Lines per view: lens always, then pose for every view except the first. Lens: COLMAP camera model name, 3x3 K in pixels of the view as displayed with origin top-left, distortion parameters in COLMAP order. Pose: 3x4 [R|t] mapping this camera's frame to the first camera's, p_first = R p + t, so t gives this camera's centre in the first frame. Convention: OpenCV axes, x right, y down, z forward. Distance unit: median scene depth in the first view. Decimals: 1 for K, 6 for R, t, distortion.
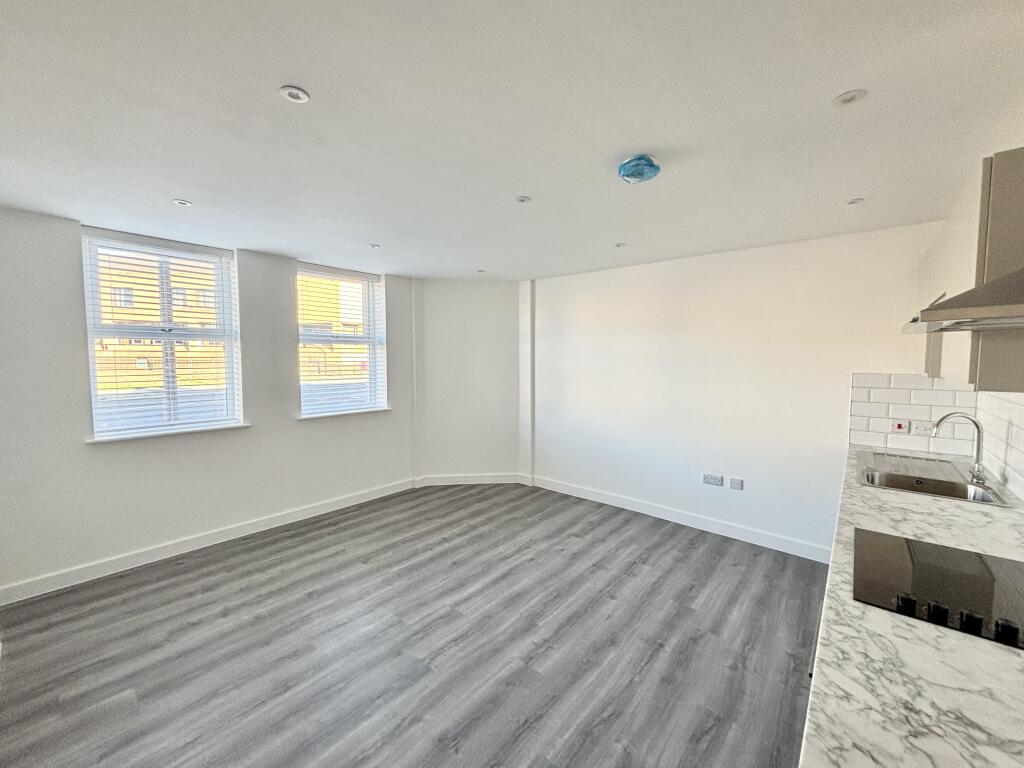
lens RADIAL K [[412.2, 0, 512.8], [0, 412.2, 380.9], [0, 0, 1]] dist [0.015521, 0.000299]
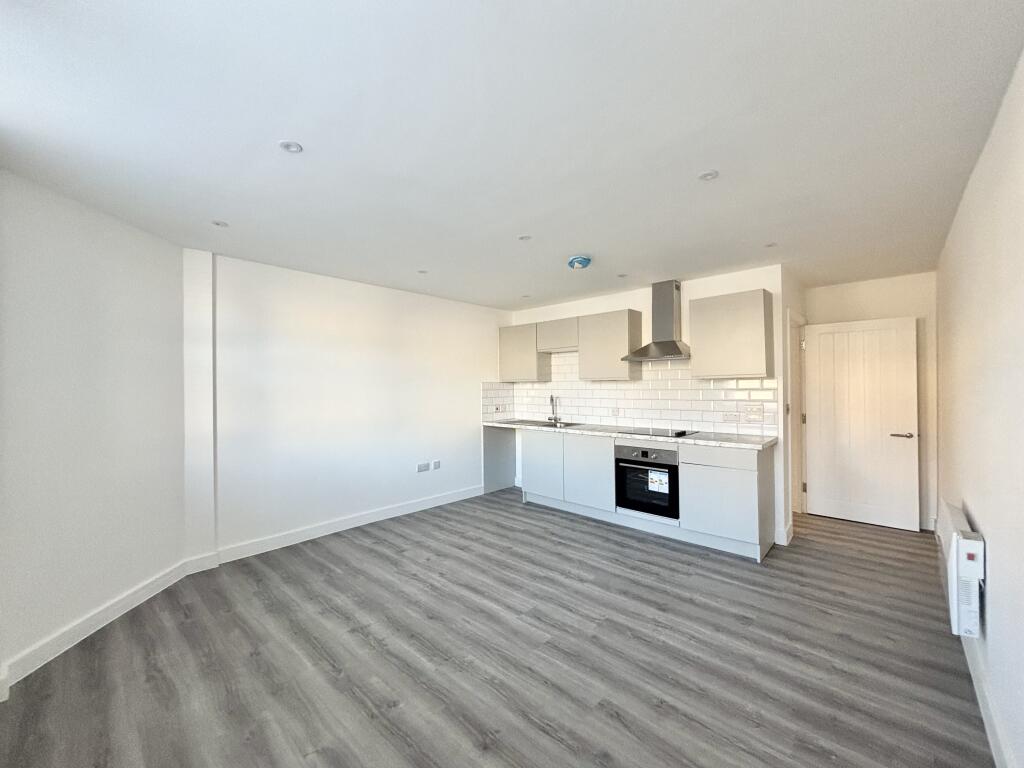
lens RADIAL K [[412.2, 0, 507.7], [0, 412.2, 386.7], [0, 0, 1]] dist [0.015521, 0.000299]
pose [[0.053015, -0.005578, 0.998578, -0.849665], [0.069783, 0.997560, 0.001868, 0.004518], [-0.996152, 0.069585, 0.053275, 0.713225]]
